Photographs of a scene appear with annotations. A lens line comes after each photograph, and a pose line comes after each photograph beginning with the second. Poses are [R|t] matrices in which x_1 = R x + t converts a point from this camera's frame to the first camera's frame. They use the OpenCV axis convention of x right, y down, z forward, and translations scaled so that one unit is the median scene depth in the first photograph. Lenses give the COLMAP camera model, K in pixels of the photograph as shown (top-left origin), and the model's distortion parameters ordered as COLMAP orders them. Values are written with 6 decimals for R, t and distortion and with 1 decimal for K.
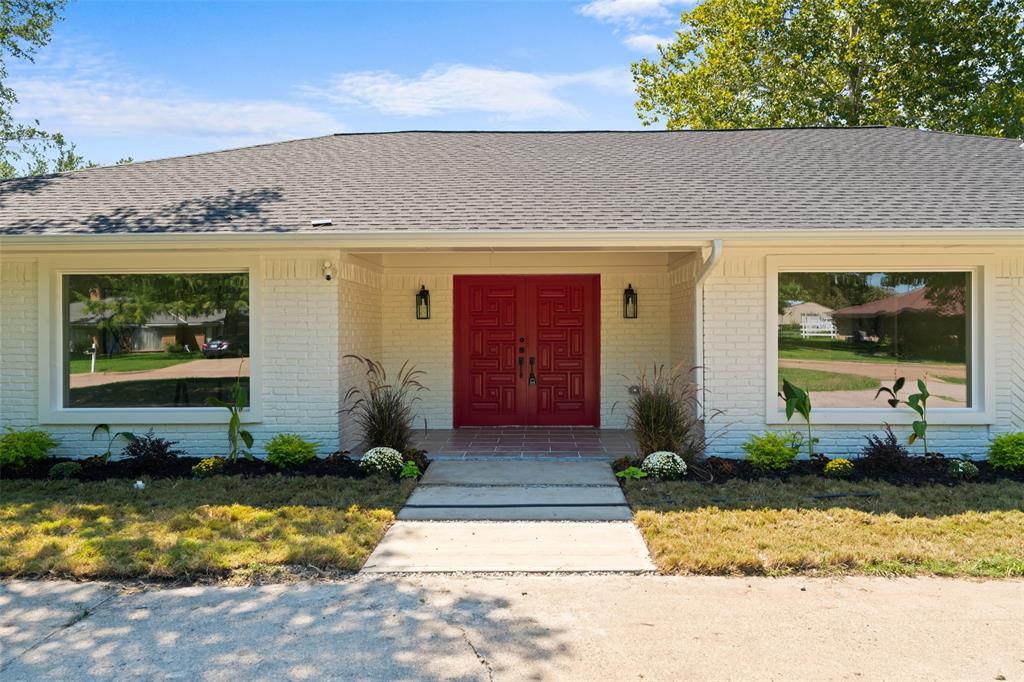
lens RADIAL K [[677.5, 0, 517.7], [0, 677.5, 335.7], [0, 0, 1]] dist [0.002640, -0.004813]
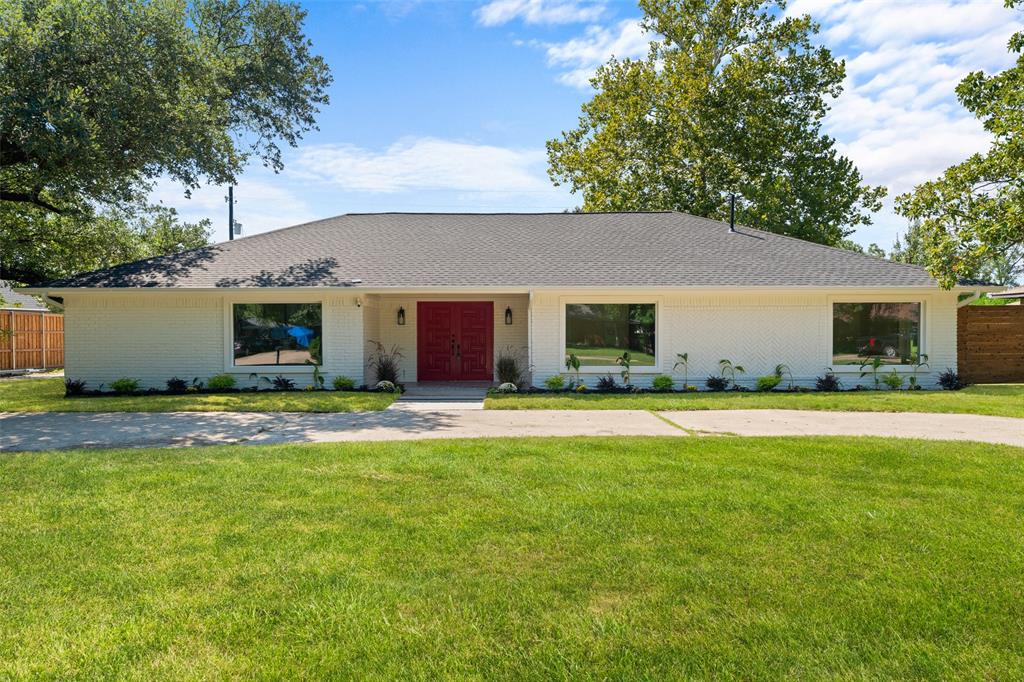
lens RADIAL K [[677.5, 0, 505.2], [0, 677.5, 347.4], [0, 0, 1]] dist [0.002640, -0.004813]
pose [[0.999596, 0.001499, 0.028386, 0.110607], [-0.001922, 0.999887, 0.014888, 0.012519], [-0.028361, -0.014937, 0.999486, -1.020941]]
